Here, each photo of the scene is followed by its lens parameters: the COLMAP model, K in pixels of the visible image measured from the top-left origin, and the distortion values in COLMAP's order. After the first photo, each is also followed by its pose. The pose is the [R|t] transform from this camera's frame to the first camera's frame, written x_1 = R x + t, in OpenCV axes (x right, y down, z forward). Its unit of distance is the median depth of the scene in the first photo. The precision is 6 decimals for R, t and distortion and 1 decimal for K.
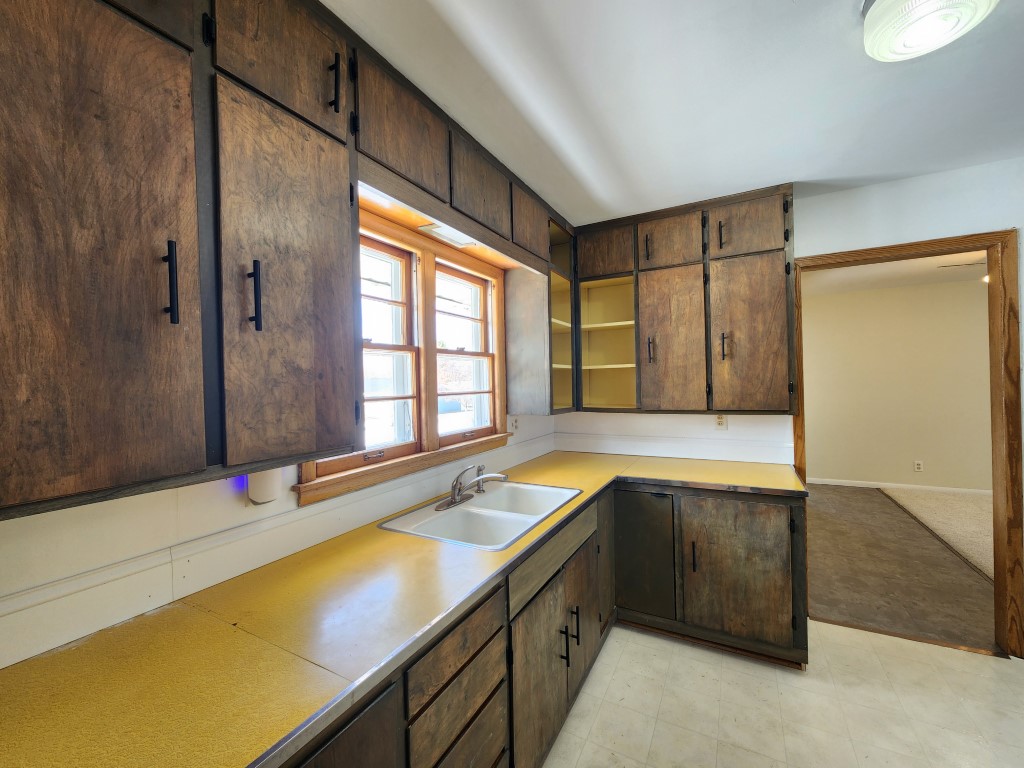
lens RADIAL K [[417.0, 0, 512.0], [0, 417.0, 384.0], [0, 0, 1]] dist [0.000204, -0.000303]
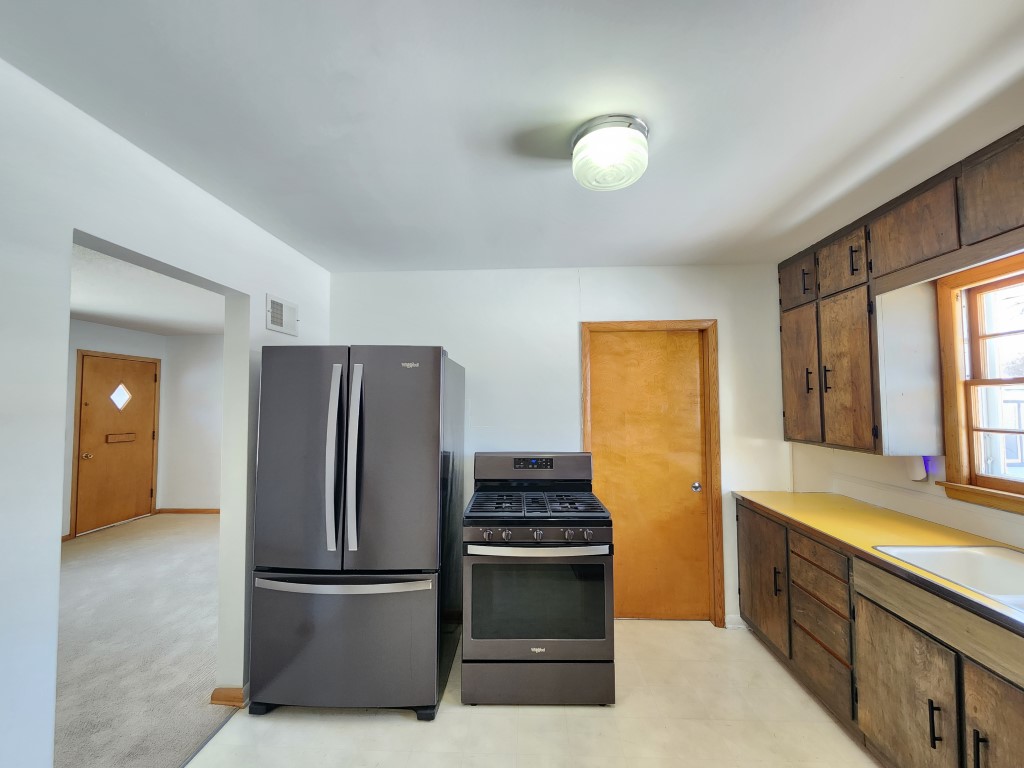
lens RADIAL K [[417.0, 0, 512.0], [0, 417.0, 384.0], [0, 0, 1]] dist [0.000204, -0.000303]
pose [[-0.899383, 0.011440, -0.437012, 1.007573], [0.027181, 0.999187, -0.029784, -0.069836], [0.436316, -0.038666, -0.898962, 1.099018]]
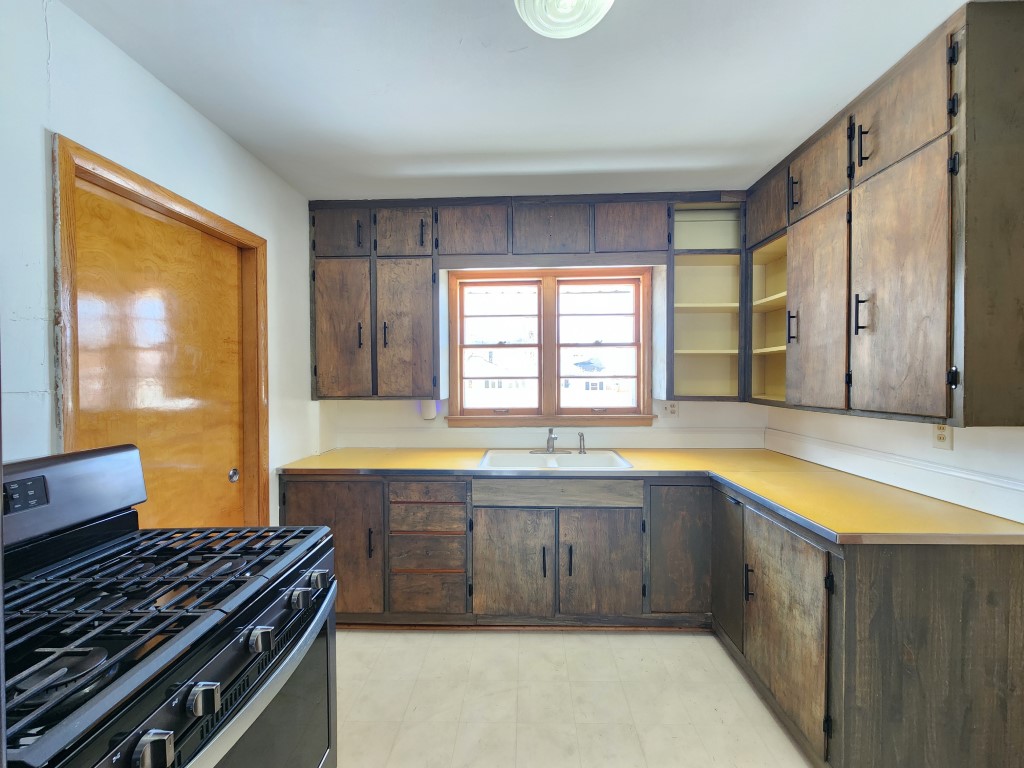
lens RADIAL K [[410.7, 0, 512.0], [0, 410.7, 384.0], [0, 0, 1]] dist [0.001073, -0.000098]
pose [[0.447695, 0.035205, -0.893493, 0.963779], [-0.009294, 0.999354, 0.034719, 0.003934], [0.894138, -0.007239, 0.447733, 0.238203]]
